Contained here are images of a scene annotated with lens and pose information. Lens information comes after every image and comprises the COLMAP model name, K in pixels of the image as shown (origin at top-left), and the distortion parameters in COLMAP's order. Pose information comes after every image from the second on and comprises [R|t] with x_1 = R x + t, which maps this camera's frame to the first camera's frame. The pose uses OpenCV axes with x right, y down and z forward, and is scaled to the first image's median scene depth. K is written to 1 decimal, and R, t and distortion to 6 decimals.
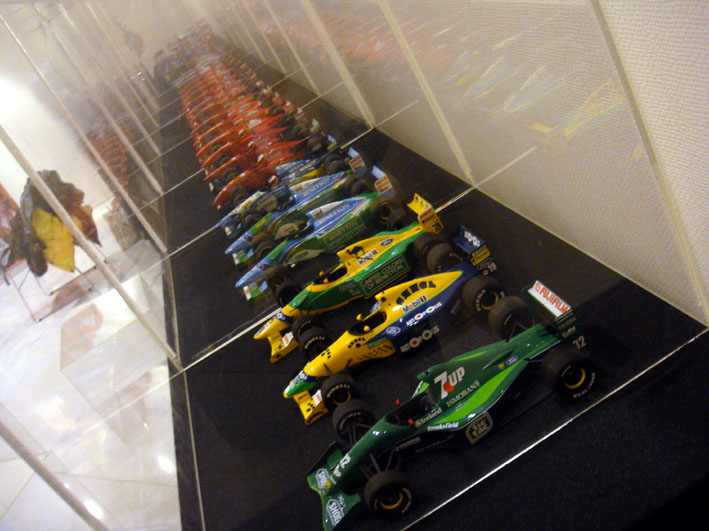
lens RADIAL K [[734.9, 0, 353.1], [0, 734.9, 265.0], [0, 0, 1]] dist [-0.138761, 0.000000]
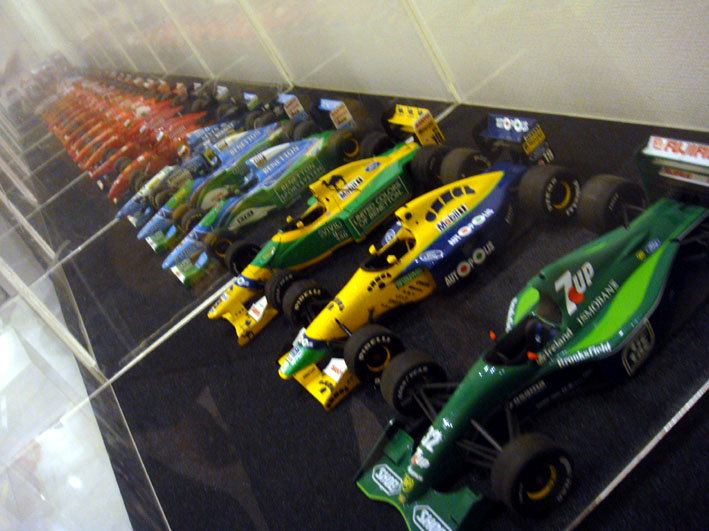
lens RADIAL K [[734.9, 0, 355.7], [0, 734.9, 266.1], [0, 0, 1]] dist [-0.138761, 0.000000]
pose [[0.978306, -0.116675, 0.171187, -0.130869], [0.125300, 0.991294, -0.040438, 0.114902], [-0.164978, 0.061011, 0.984408, 0.324053]]
